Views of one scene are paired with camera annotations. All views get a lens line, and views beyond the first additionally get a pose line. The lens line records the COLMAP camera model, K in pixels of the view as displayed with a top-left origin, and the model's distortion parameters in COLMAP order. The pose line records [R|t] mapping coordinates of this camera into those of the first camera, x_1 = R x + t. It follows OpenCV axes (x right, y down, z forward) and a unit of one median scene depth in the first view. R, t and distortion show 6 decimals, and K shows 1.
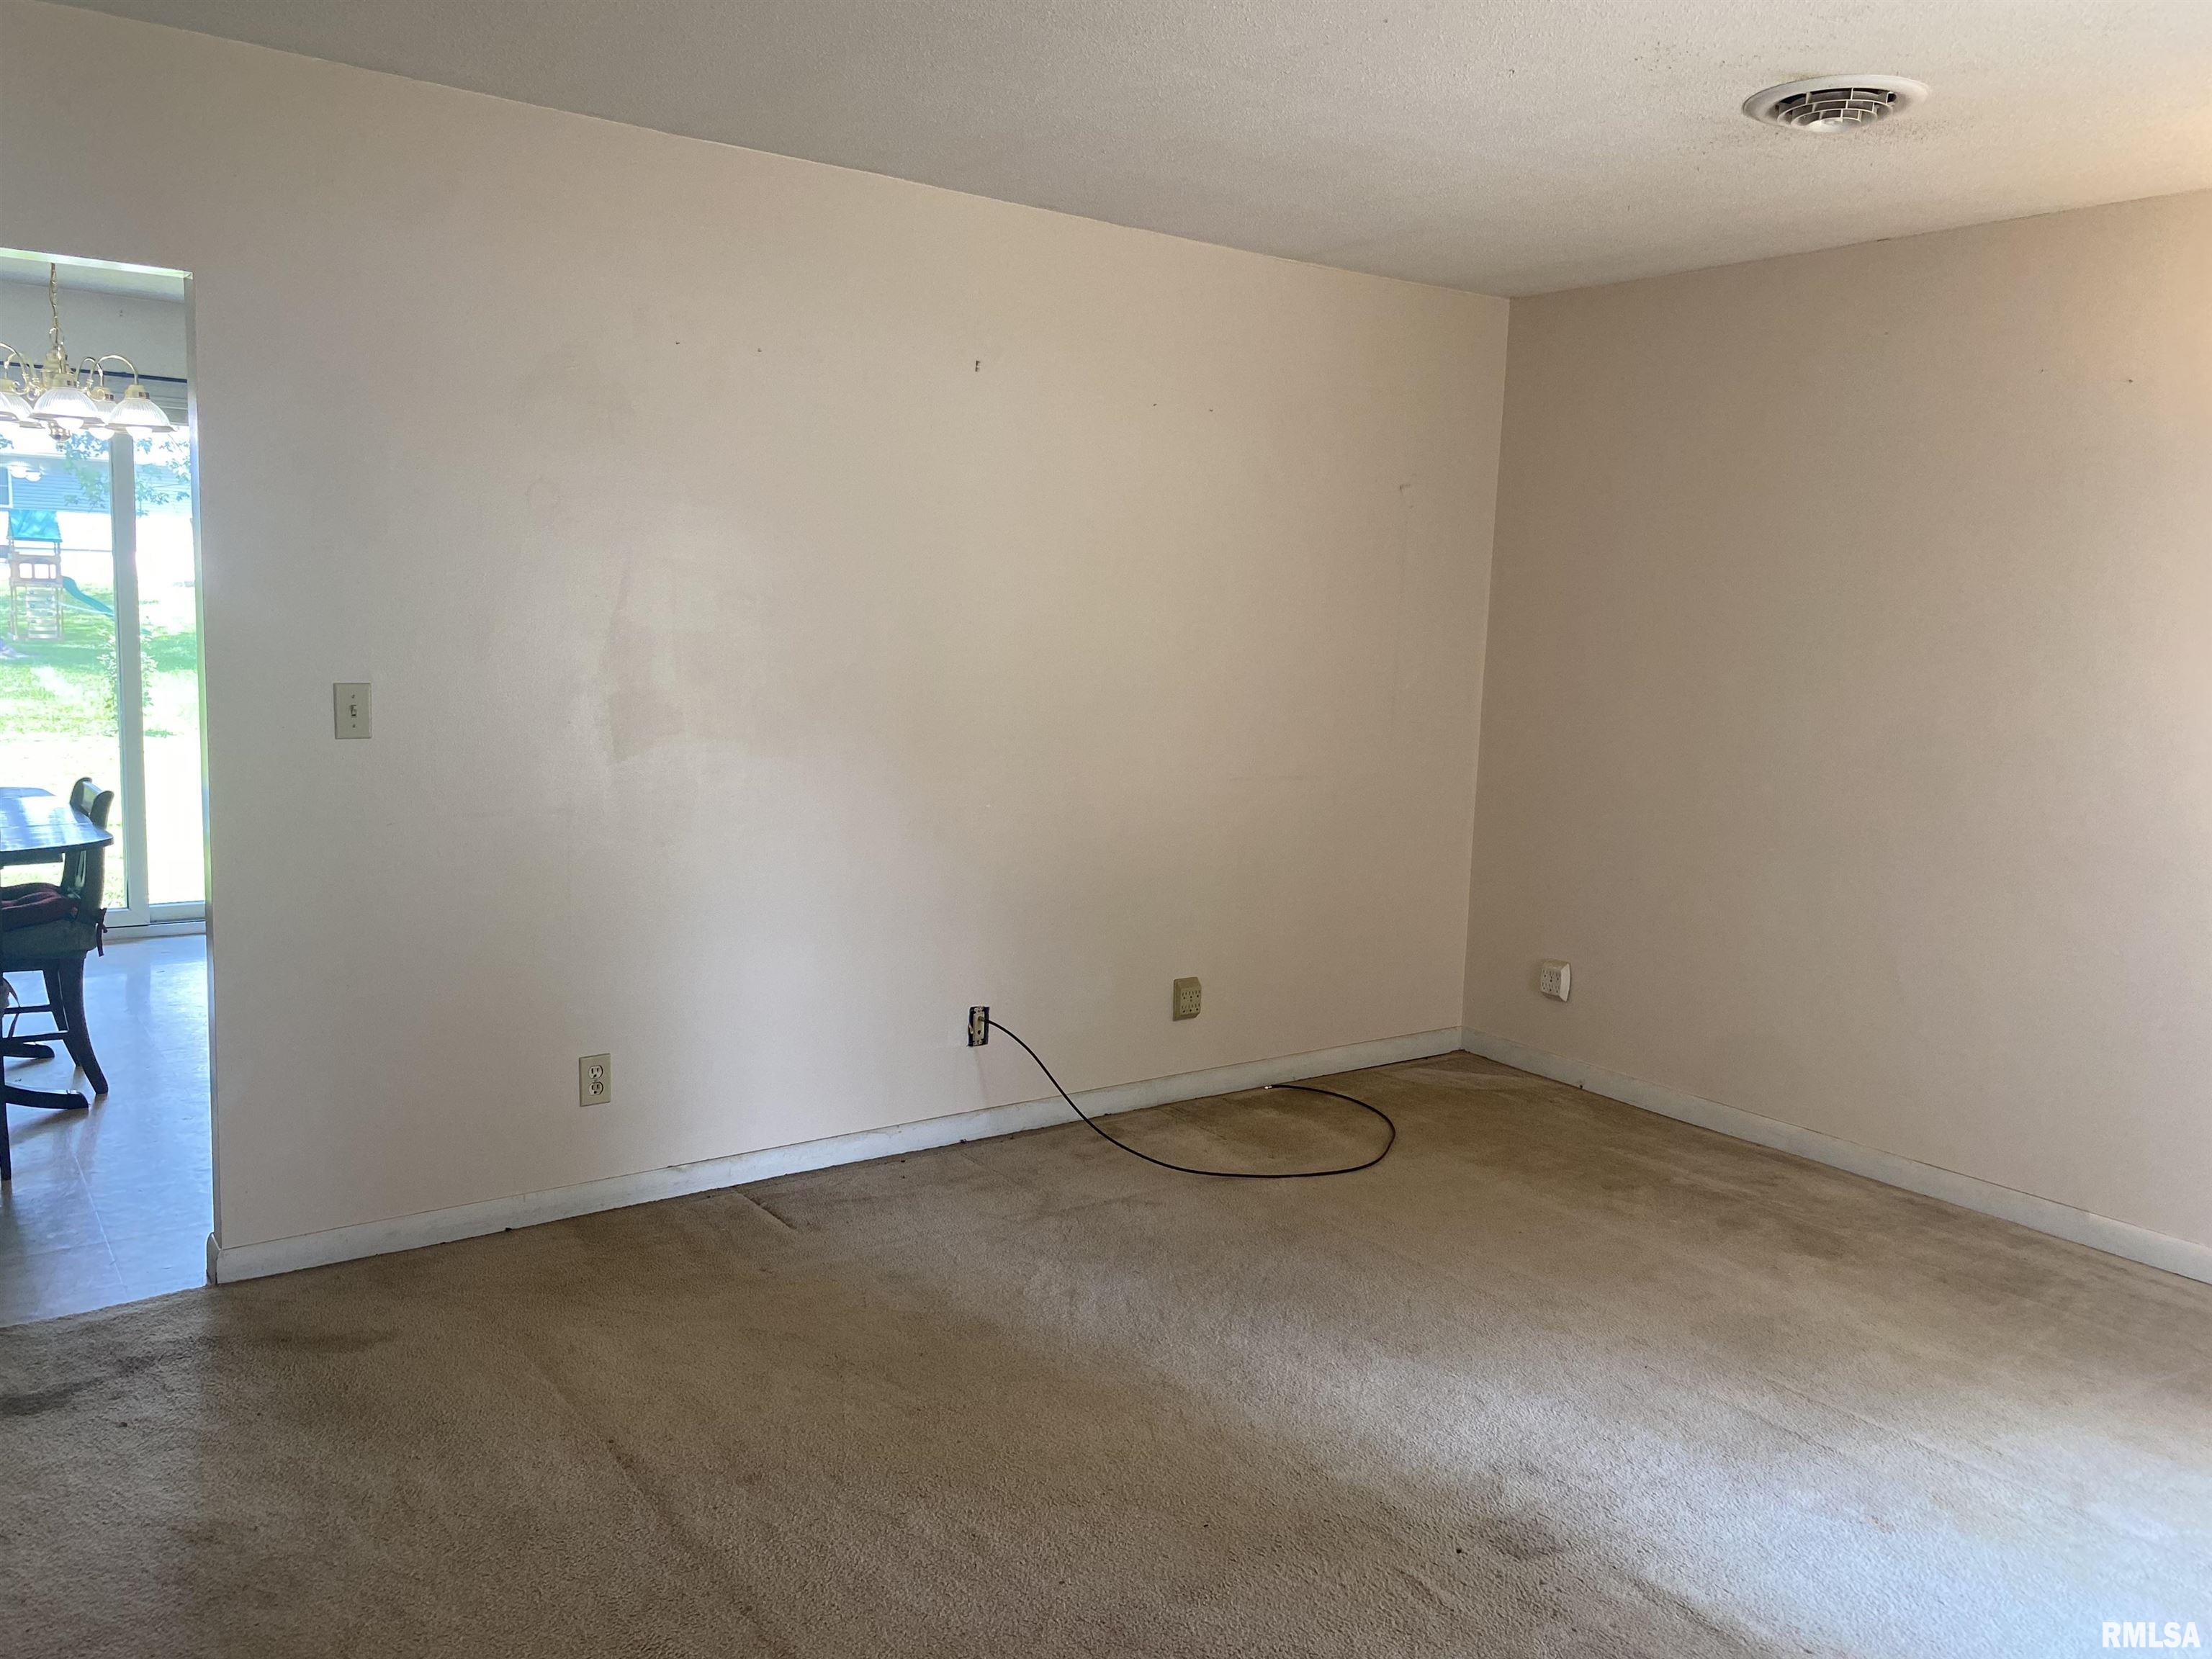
lens RADIAL K [[1703.3, 0, 1096.6], [0, 1703.3, 828.3], [0, 0, 1]] dist [0.124711, -0.136262]
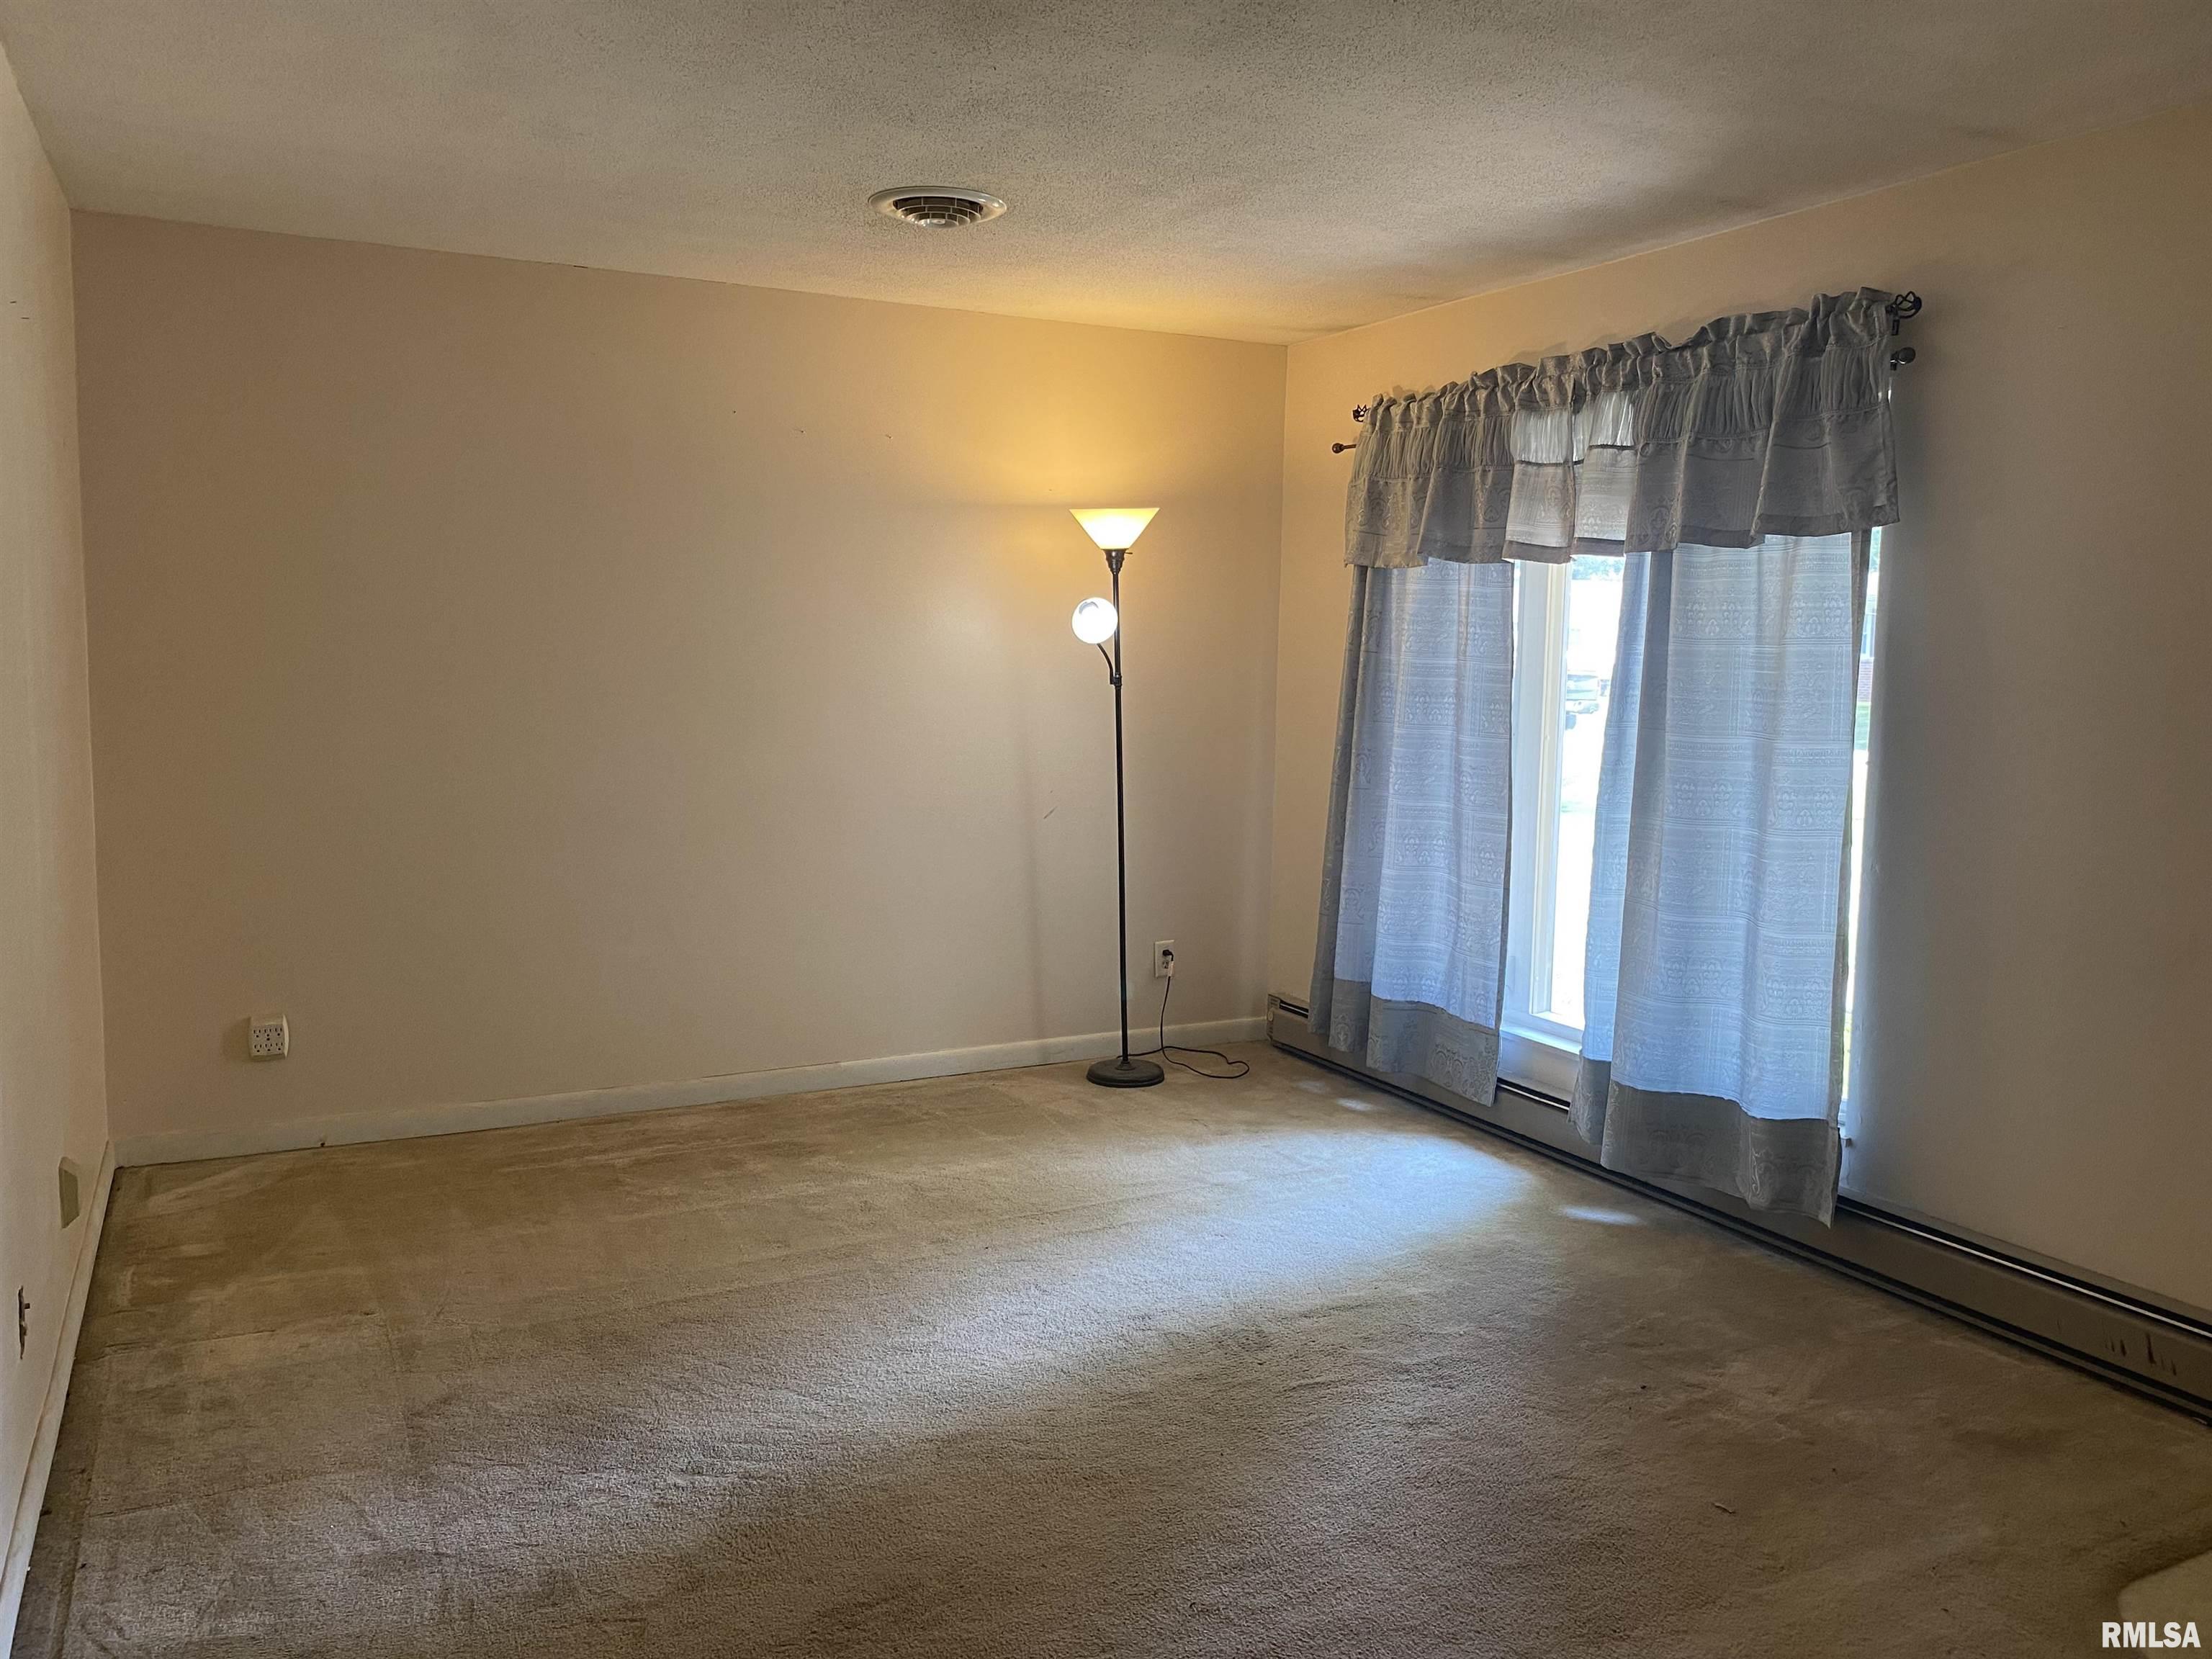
lens RADIAL K [[1703.3, 0, 1096.6], [0, 1703.3, 828.3], [0, 0, 1]] dist [0.124711, -0.136262]
pose [[0.160109, -0.140966, 0.976982, -0.629868], [0.119936, 0.985196, 0.122495, -0.090383], [-0.979786, 0.097563, 0.174646, 0.543550]]
